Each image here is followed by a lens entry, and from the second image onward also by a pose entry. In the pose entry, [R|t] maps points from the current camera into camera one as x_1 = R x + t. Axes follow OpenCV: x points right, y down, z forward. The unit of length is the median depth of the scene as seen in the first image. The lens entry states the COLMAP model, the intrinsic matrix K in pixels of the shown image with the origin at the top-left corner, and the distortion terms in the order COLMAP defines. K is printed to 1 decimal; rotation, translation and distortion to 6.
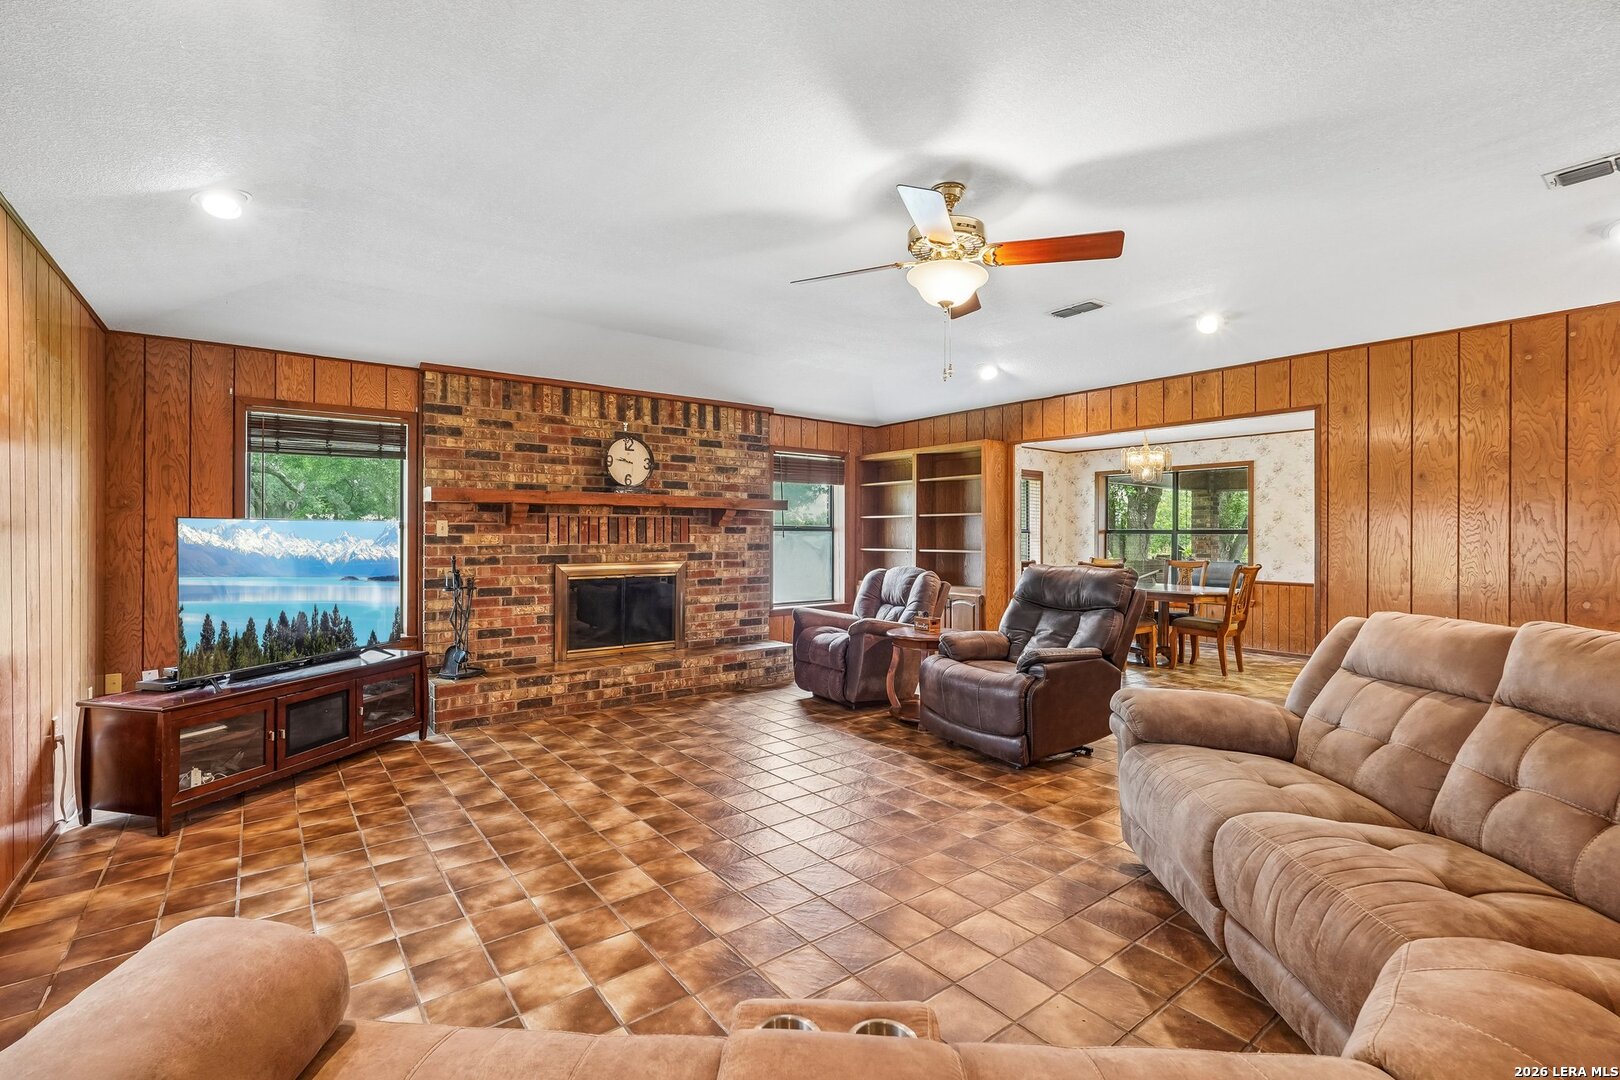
lens RADIAL K [[716.4, 0, 805.4], [0, 716.4, 527.5], [0, 0, 1]] dist [-0.014313, 0.003639]
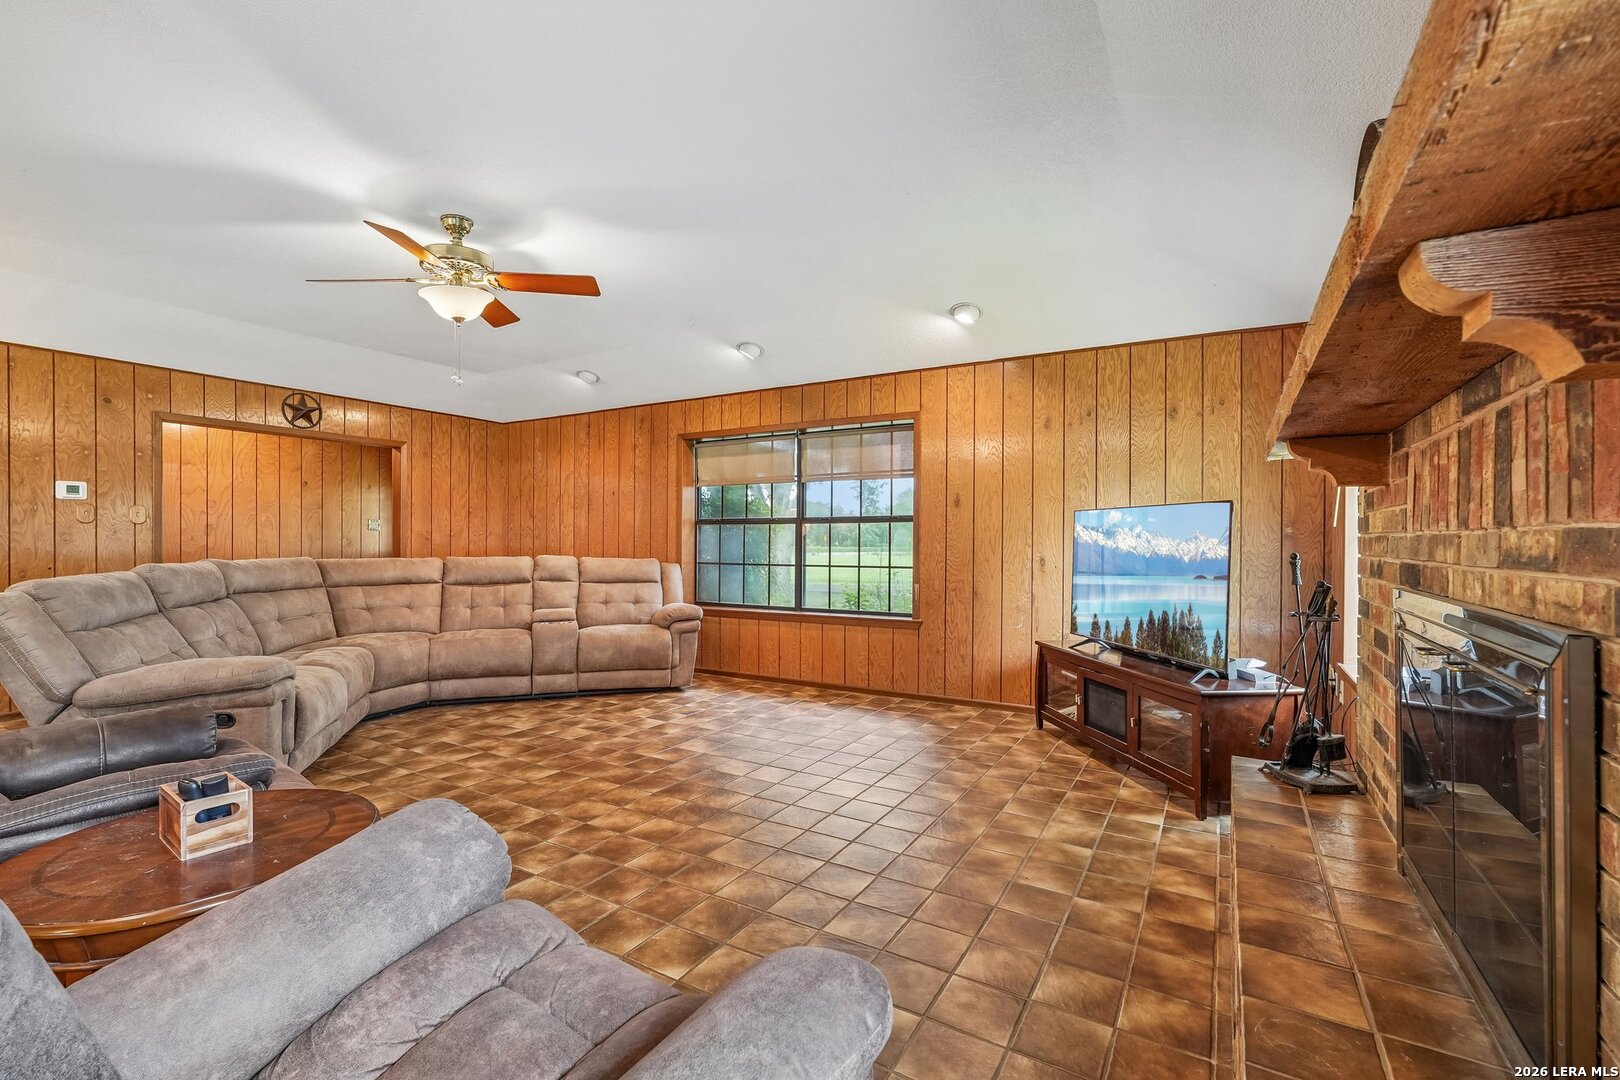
lens RADIAL K [[716.4, 0, 809.6], [0, 716.4, 541.9], [0, 0, 1]] dist [-0.014313, 0.003639]
pose [[-0.925171, -0.003260, -0.379536, 0.059230], [-0.001723, 0.999989, -0.004389, 0.031268], [0.379546, -0.003407, -0.925167, 1.284547]]
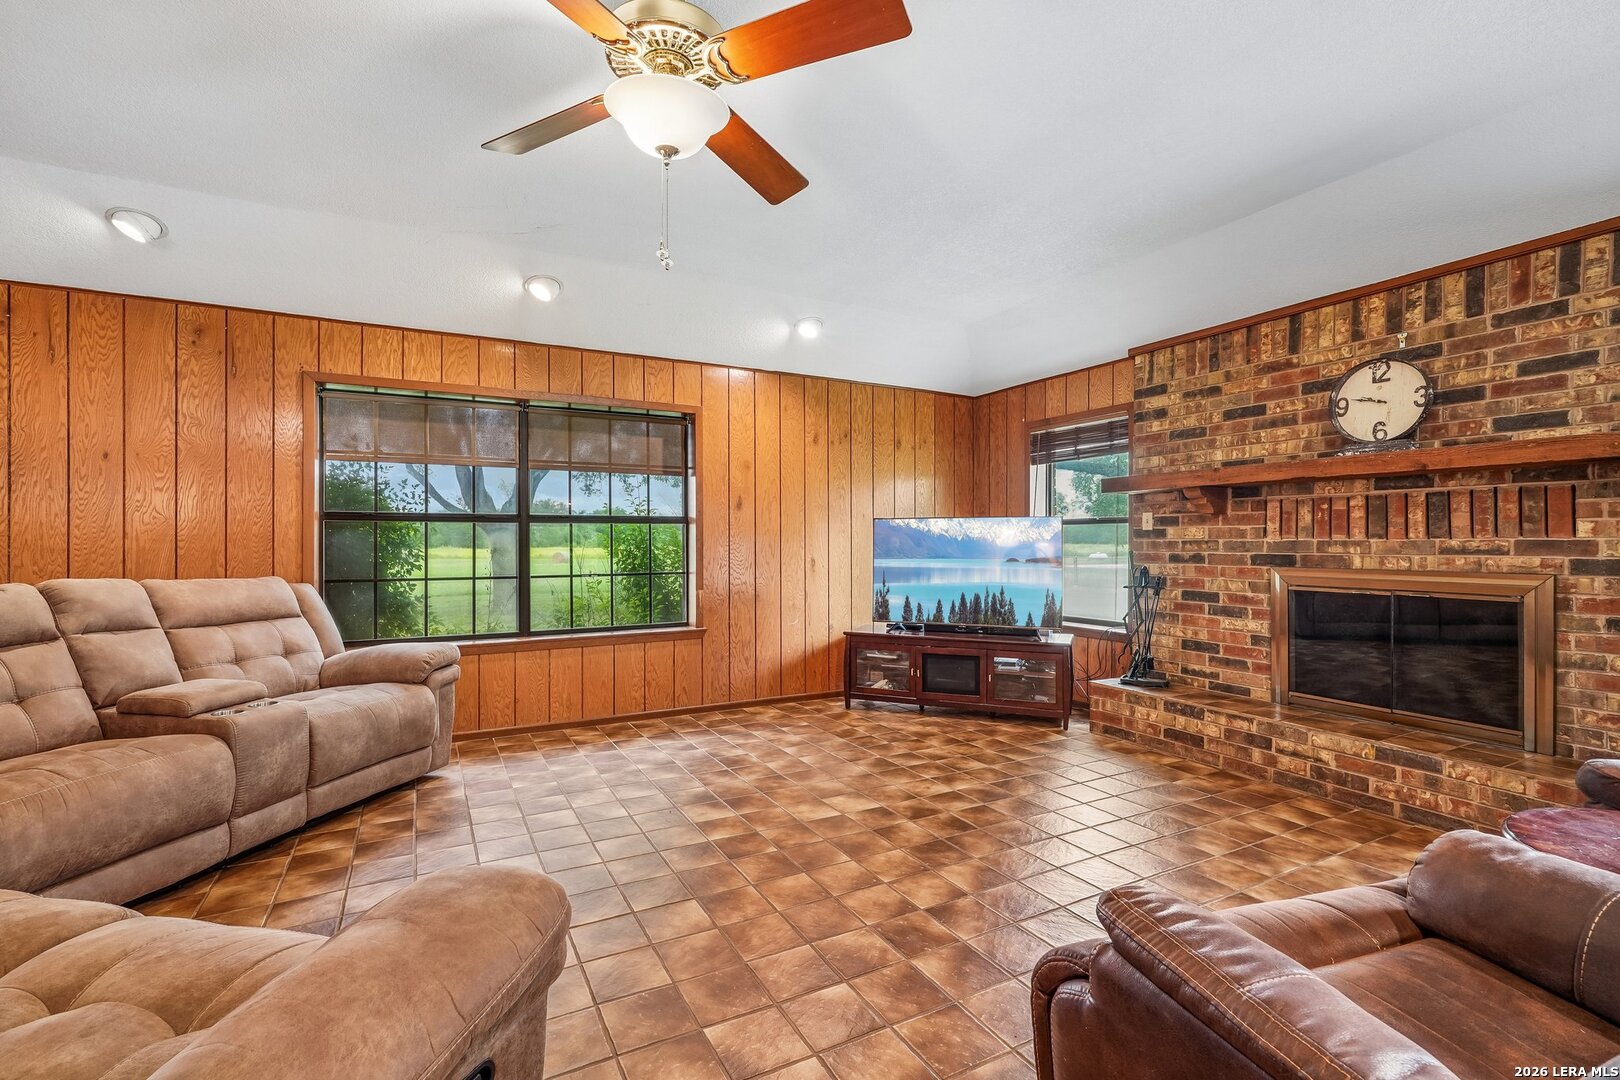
lens RADIAL K [[716.4, 0, 805.3], [0, 716.4, 540.2], [0, 0, 1]] dist [-0.014313, 0.003639]
pose [[-0.160444, -0.004144, -0.987036, 0.458167], [0.007752, 0.999955, -0.005459, 0.026419], [0.987014, -0.008527, -0.160405, 0.688586]]
